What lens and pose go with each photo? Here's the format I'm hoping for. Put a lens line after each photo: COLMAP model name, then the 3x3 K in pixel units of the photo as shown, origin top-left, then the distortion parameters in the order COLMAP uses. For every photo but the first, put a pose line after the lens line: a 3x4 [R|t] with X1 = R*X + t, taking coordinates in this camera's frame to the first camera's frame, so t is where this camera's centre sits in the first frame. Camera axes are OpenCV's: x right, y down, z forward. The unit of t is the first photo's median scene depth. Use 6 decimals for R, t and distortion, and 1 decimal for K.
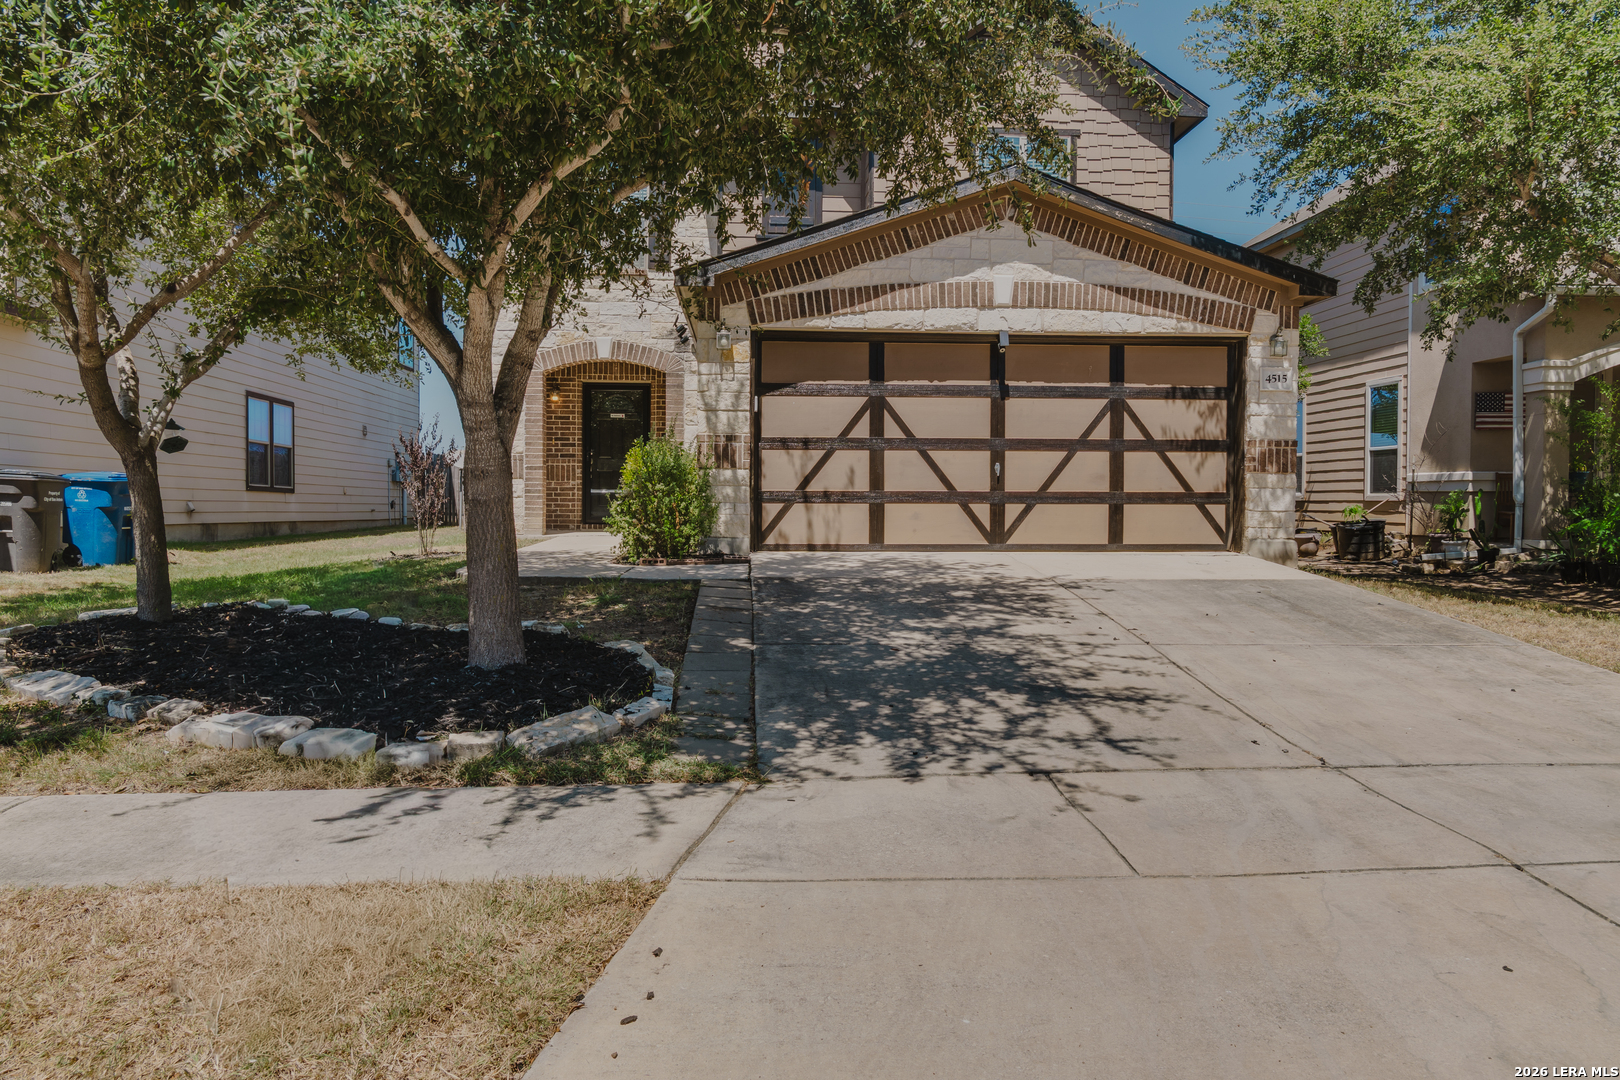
lens RADIAL K [[1201.6, 0, 807.7], [0, 1201.6, 536.4], [0, 0, 1]] dist [0.000530, 0.001922]
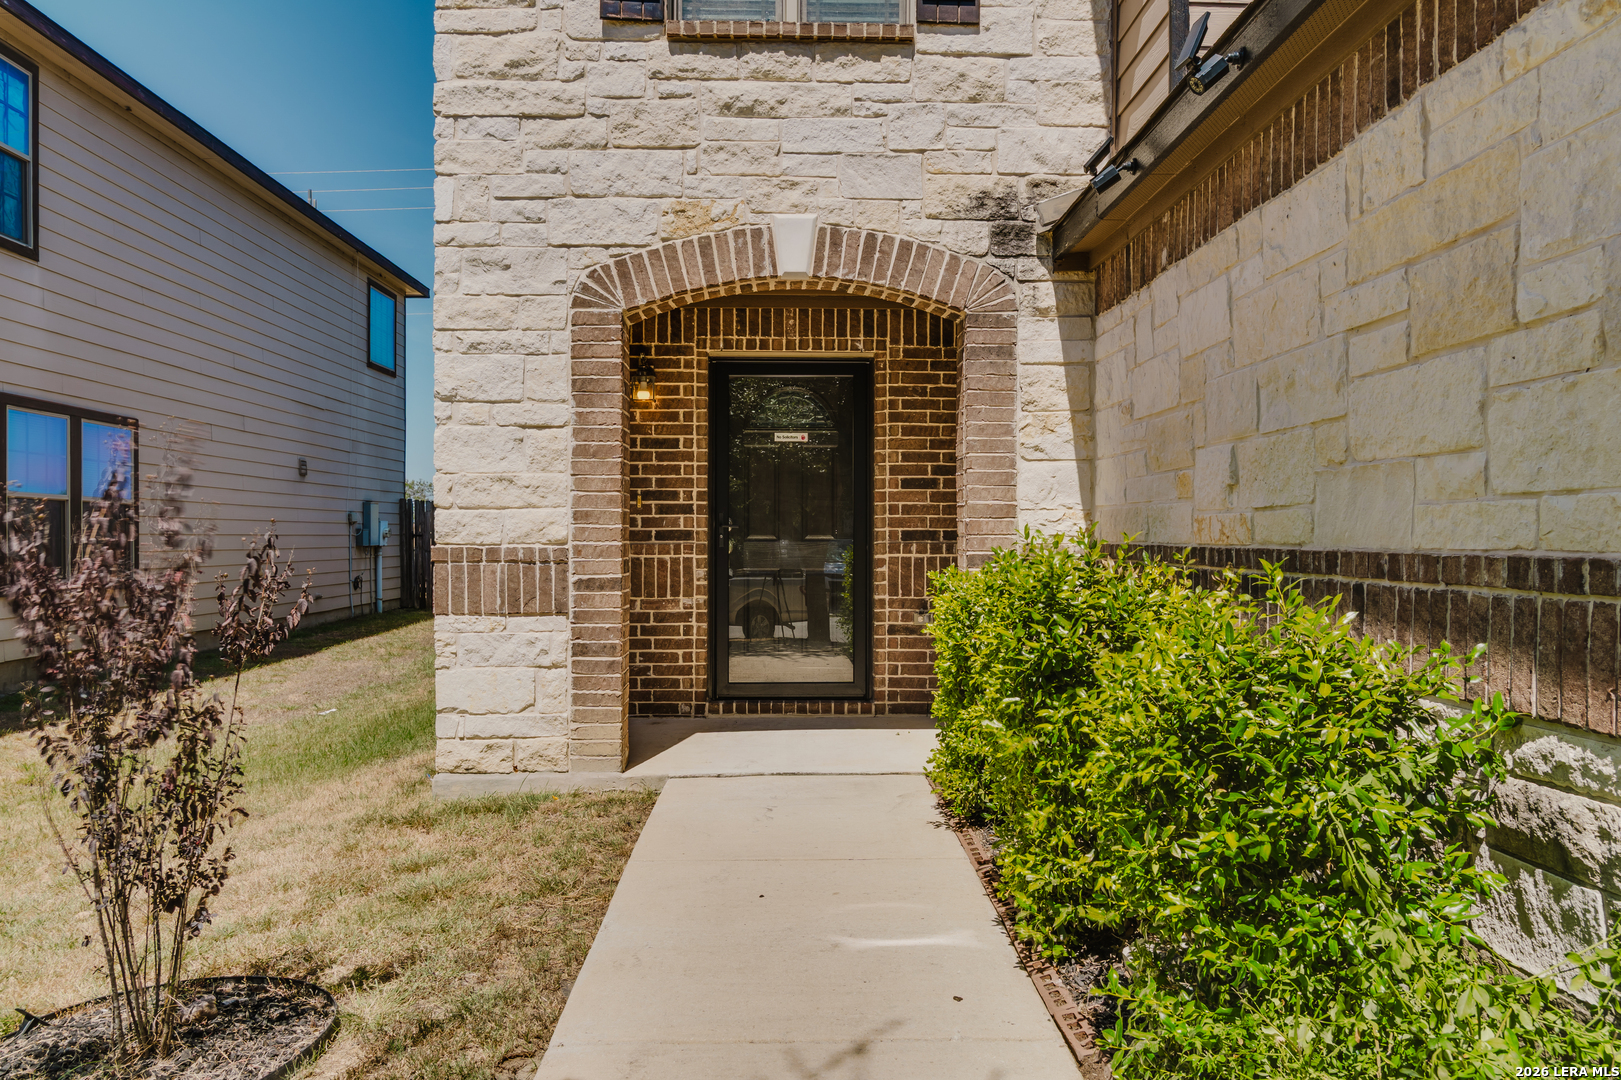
lens RADIAL K [[1202.4, 0, 814.4], [0, 1202.4, 541.9], [0, 0, 1]] dist [0.000530, 0.001922]
pose [[0.999722, -0.004668, -0.023132, -0.143312], [0.004262, 0.999837, -0.017566, -0.057932], [0.023211, 0.017462, 0.999578, 0.595549]]
